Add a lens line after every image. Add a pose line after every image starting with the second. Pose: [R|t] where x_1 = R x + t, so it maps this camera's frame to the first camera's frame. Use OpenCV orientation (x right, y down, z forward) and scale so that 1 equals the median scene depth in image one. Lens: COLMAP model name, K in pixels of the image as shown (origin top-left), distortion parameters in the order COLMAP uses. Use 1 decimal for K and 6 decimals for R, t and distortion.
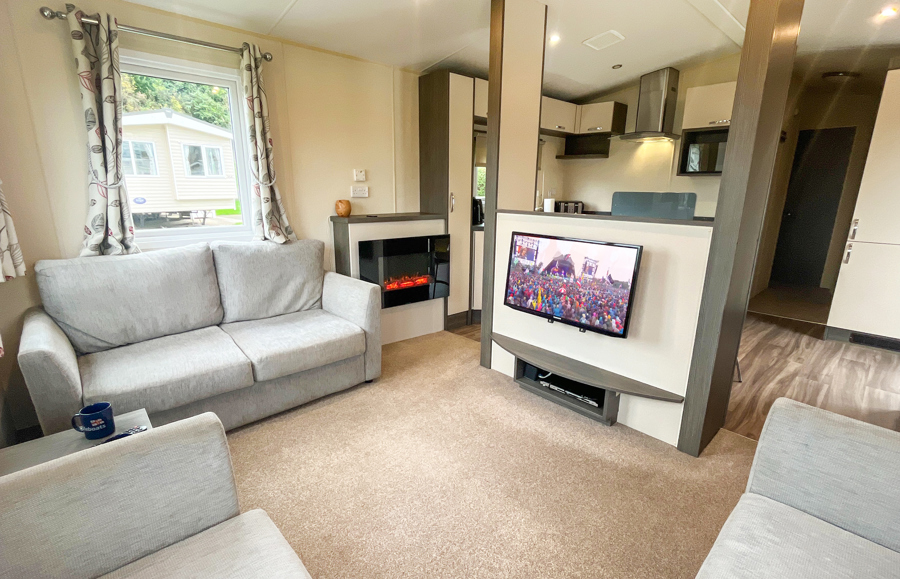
lens RADIAL K [[416.1, 0, 450.0], [0, 416.1, 289.5], [0, 0, 1]] dist [0.002336, 0.000650]
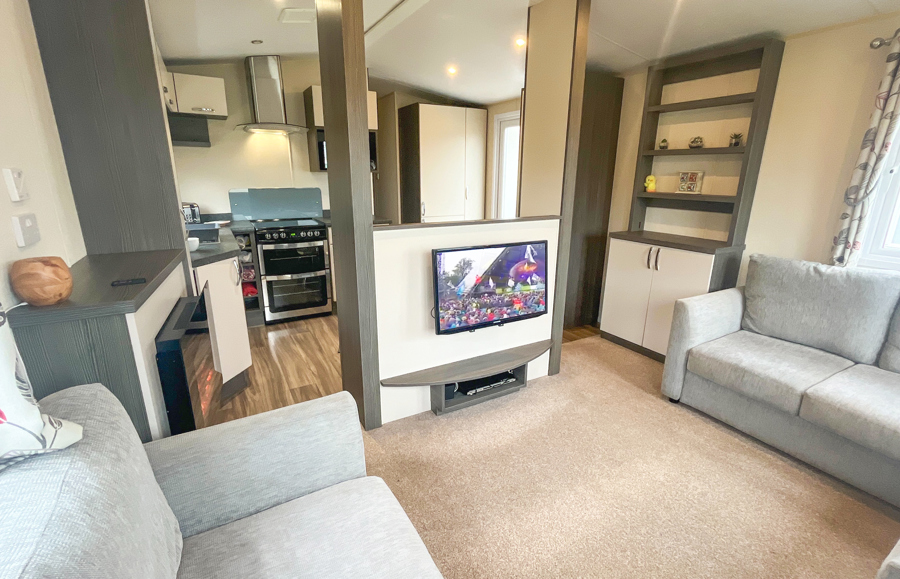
lens RADIAL K [[416.1, 0, 450.0], [0, 416.1, 289.5], [0, 0, 1]] dist [0.002336, 0.000650]
pose [[0.234885, -0.270940, 0.933499, -0.579307], [0.232577, 0.948137, 0.216668, -0.209151], [-0.943789, 0.166218, 0.285718, 0.648433]]
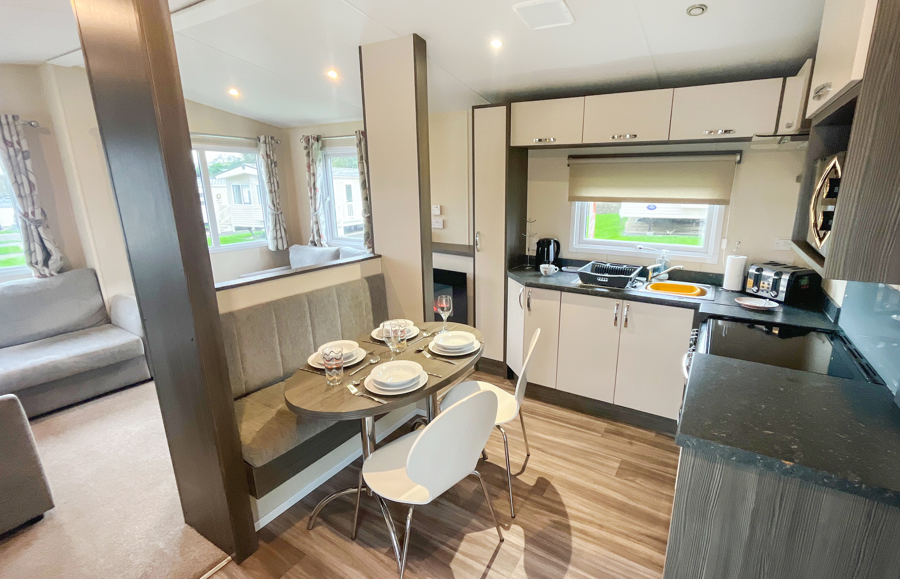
lens RADIAL K [[417.3, 0, 481.3], [0, 417.3, 288.5], [0, 0, 1]] dist [0.000986, 0.000063]
pose [[0.288808, 0.230087, -0.929328, 1.160559], [-0.231075, 0.958746, 0.165560, -0.338296], [0.929082, 0.166930, 0.330061, 0.898823]]
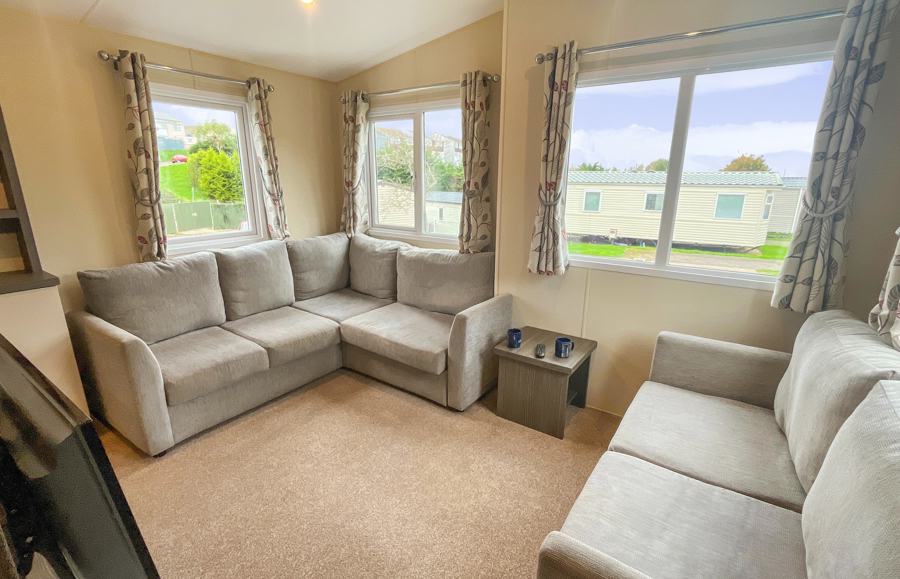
lens RADIAL K [[416.1, 0, 450.0], [0, 416.1, 289.5], [0, 0, 1]] dist [0.002336, 0.000650]
pose [[-0.976920, 0.039457, -0.209930, -0.022533], [-0.067408, 0.875627, 0.478260, -0.325146], [0.202691, 0.481373, -0.852758, 1.108393]]
